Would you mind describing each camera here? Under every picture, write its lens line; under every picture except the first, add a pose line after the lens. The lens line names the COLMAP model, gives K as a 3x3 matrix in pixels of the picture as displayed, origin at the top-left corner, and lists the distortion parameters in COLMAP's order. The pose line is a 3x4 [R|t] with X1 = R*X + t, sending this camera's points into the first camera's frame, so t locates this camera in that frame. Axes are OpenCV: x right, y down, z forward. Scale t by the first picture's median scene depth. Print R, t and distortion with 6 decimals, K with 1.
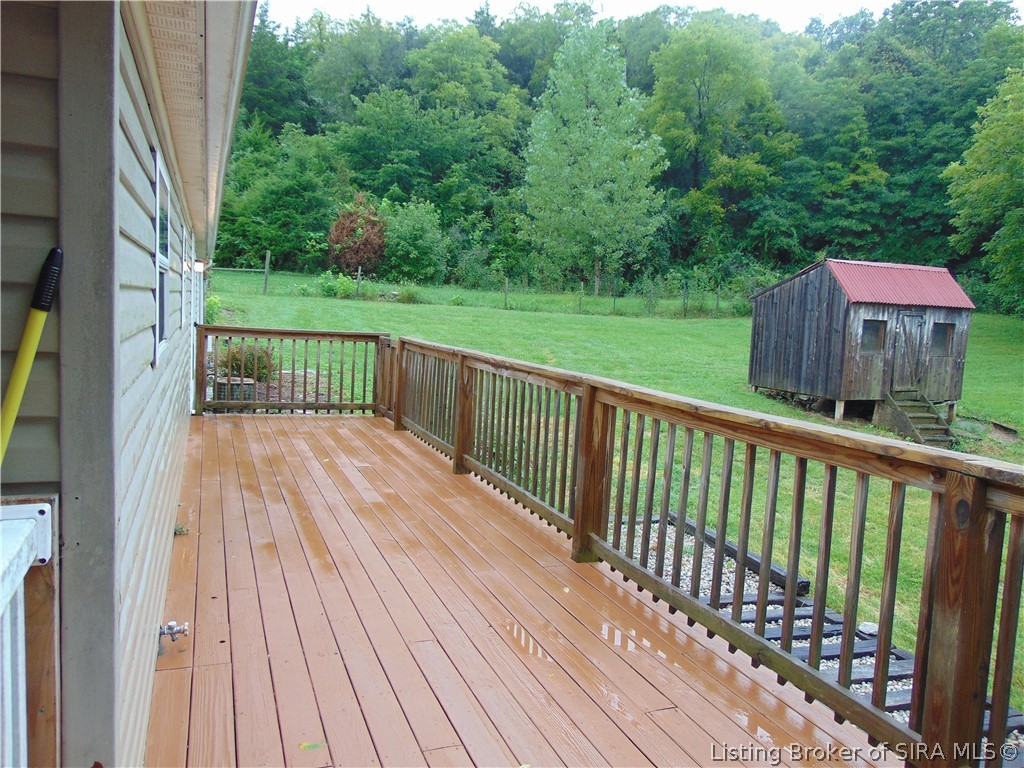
lens RADIAL K [[765.4, 0, 517.8], [0, 765.4, 380.4], [0, 0, 1]] dist [-0.010404, 0.040302]
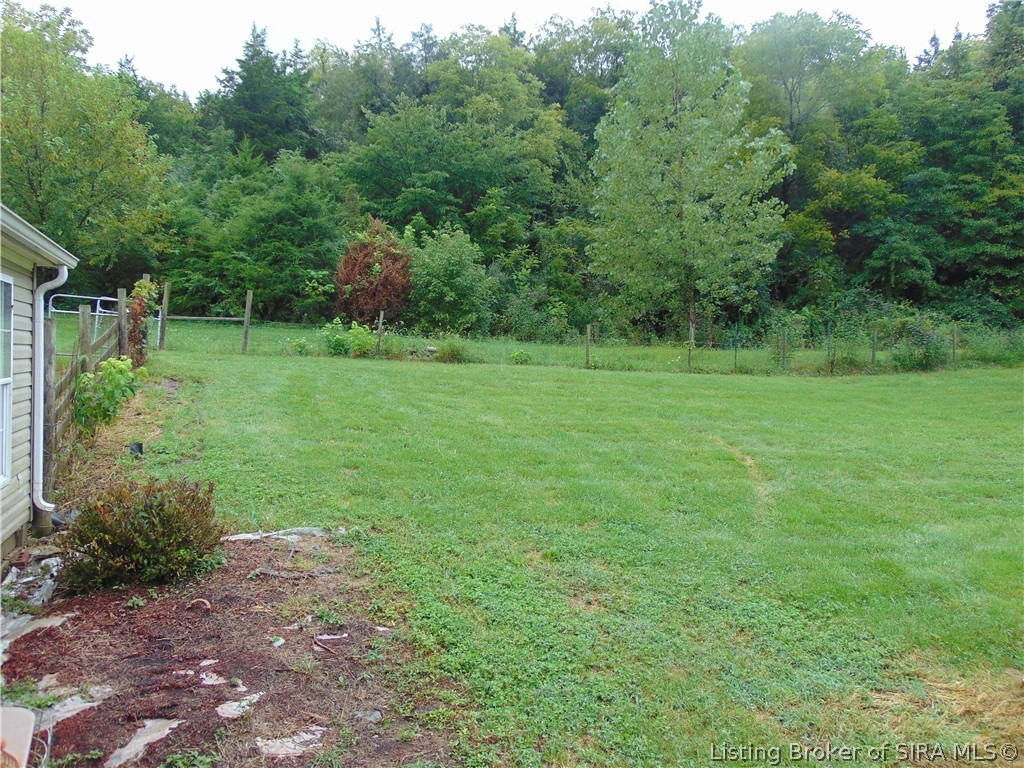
lens RADIAL K [[765.4, 0, 514.0], [0, 765.4, 386.4], [0, 0, 1]] dist [-0.010404, 0.040302]
pose [[0.999782, -0.019761, -0.006727, -0.058821], [0.019275, 0.997639, -0.065909, -0.023251], [0.008014, 0.065765, 0.997803, 0.221298]]
